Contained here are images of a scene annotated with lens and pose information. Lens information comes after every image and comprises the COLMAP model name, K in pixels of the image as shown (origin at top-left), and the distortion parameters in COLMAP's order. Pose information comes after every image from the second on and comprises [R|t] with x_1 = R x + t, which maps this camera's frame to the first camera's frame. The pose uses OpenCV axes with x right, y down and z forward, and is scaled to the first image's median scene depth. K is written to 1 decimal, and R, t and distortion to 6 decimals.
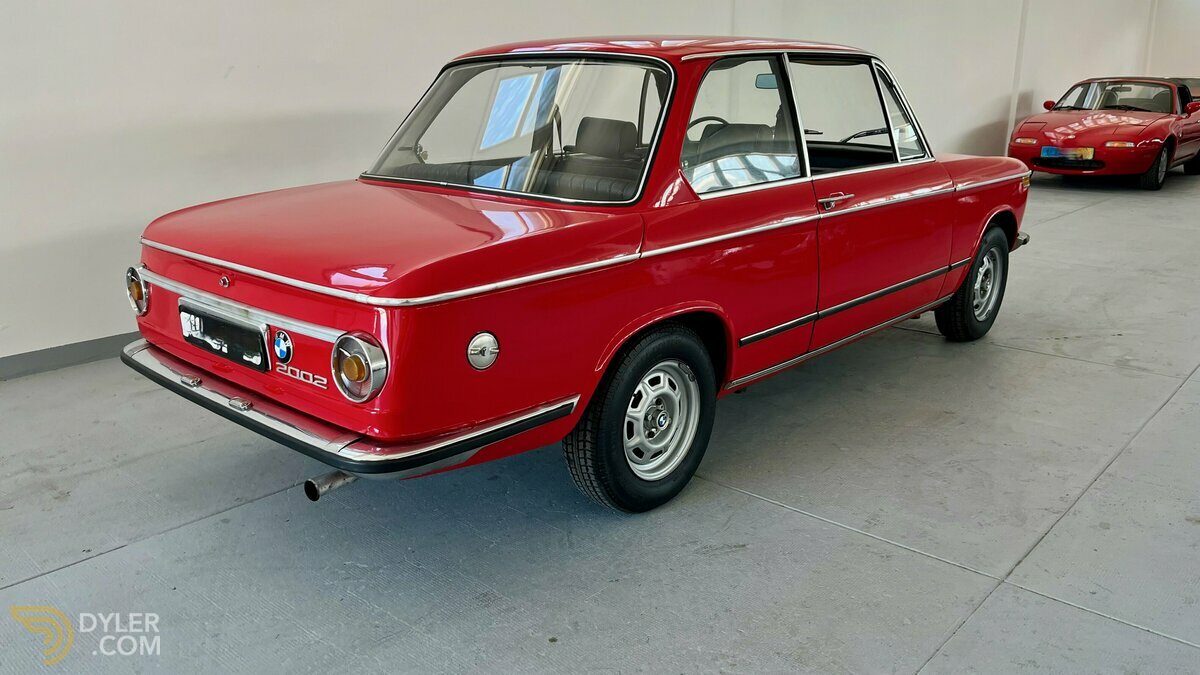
lens RADIAL K [[914.6, 0, 600.0], [0, 914.6, 337.5], [0, 0, 1]] dist [0.016684, -0.004114]
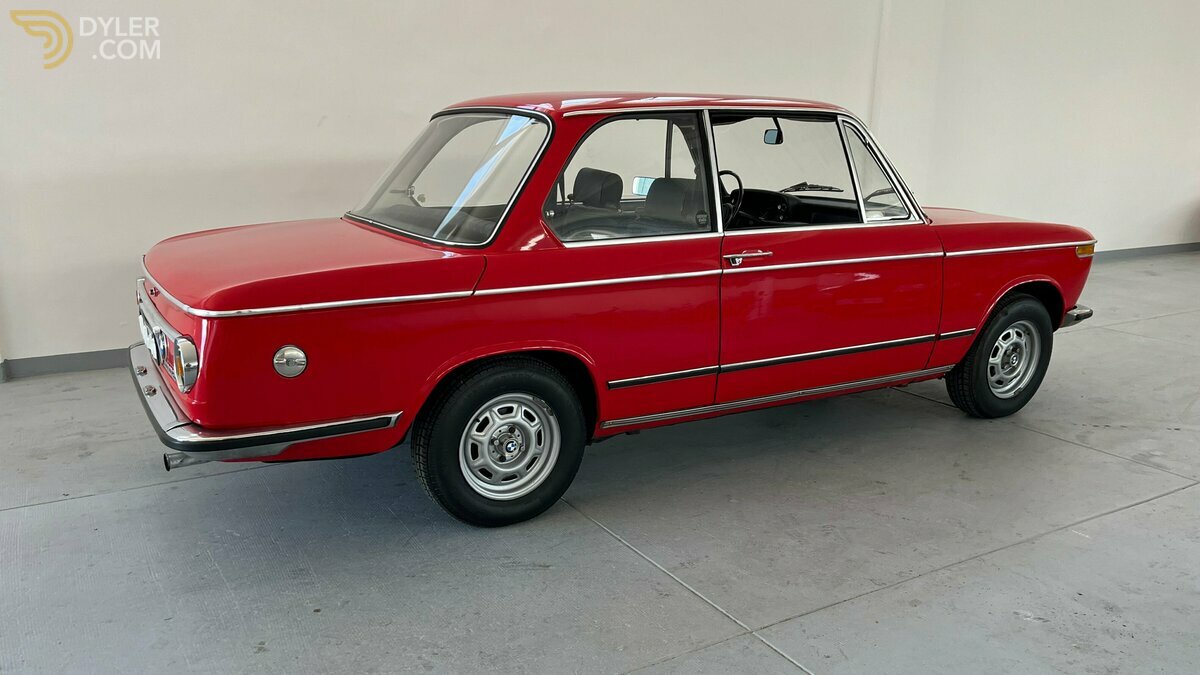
lens RADIAL K [[913.0, 0, 604.3], [0, 913.0, 415.8], [0, 0, 1]] dist [0.018334, -0.000335]
pose [[0.955005, 0.101833, -0.278560, 0.448131], [-0.093394, 0.994681, 0.043437, -0.004485], [0.281502, -0.015467, 0.959436, -0.019672]]
